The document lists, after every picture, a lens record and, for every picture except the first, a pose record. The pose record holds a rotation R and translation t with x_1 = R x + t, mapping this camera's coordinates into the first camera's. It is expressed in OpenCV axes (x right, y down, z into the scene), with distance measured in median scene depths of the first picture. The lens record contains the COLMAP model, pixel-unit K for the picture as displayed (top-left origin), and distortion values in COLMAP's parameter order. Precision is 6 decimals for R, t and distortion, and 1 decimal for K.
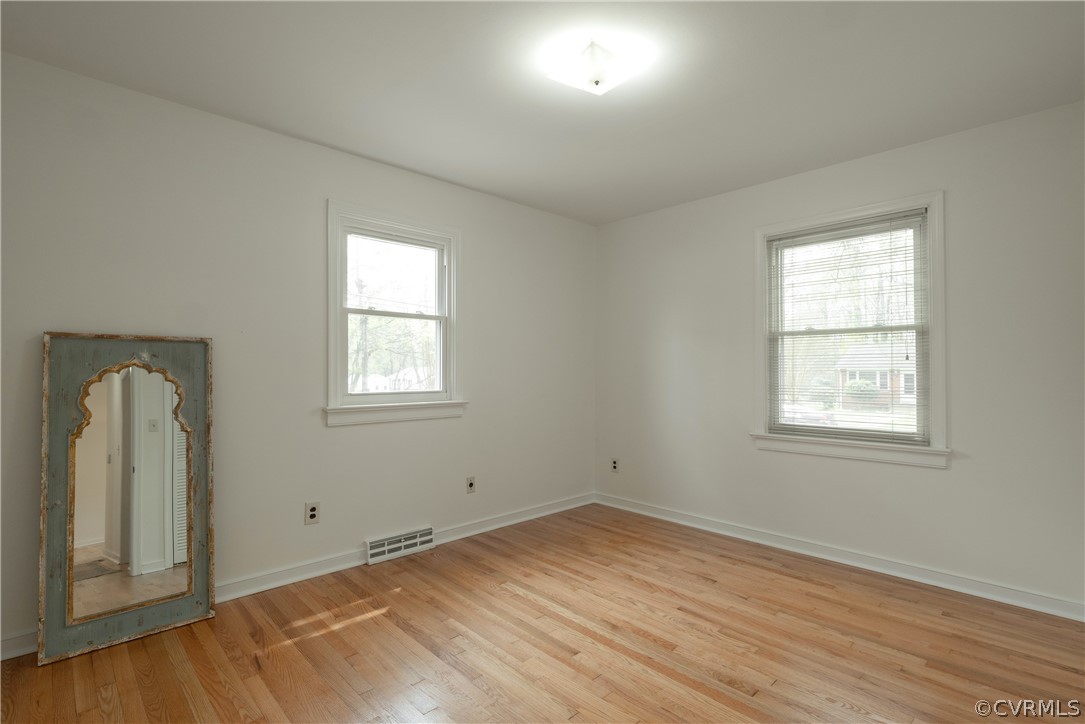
lens RADIAL K [[516.8, 0, 542.5], [0, 516.8, 362.0], [0, 0, 1]] dist [0.000456, 0.000074]
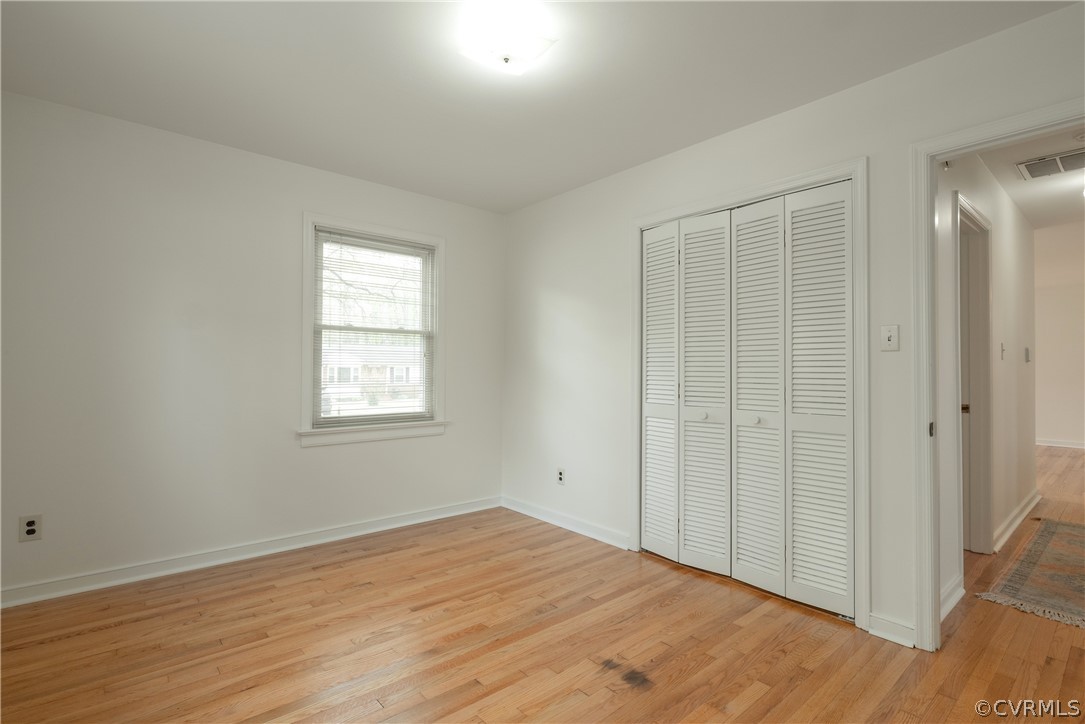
lens RADIAL K [[516.8, 0, 542.5], [0, 516.8, 362.0], [0, 0, 1]] dist [0.000456, 0.000074]
pose [[0.049461, 0.014877, 0.998665, -0.579087], [-0.024130, 0.999615, -0.013696, 0.018790], [-0.998485, -0.023420, 0.049801, 0.606633]]
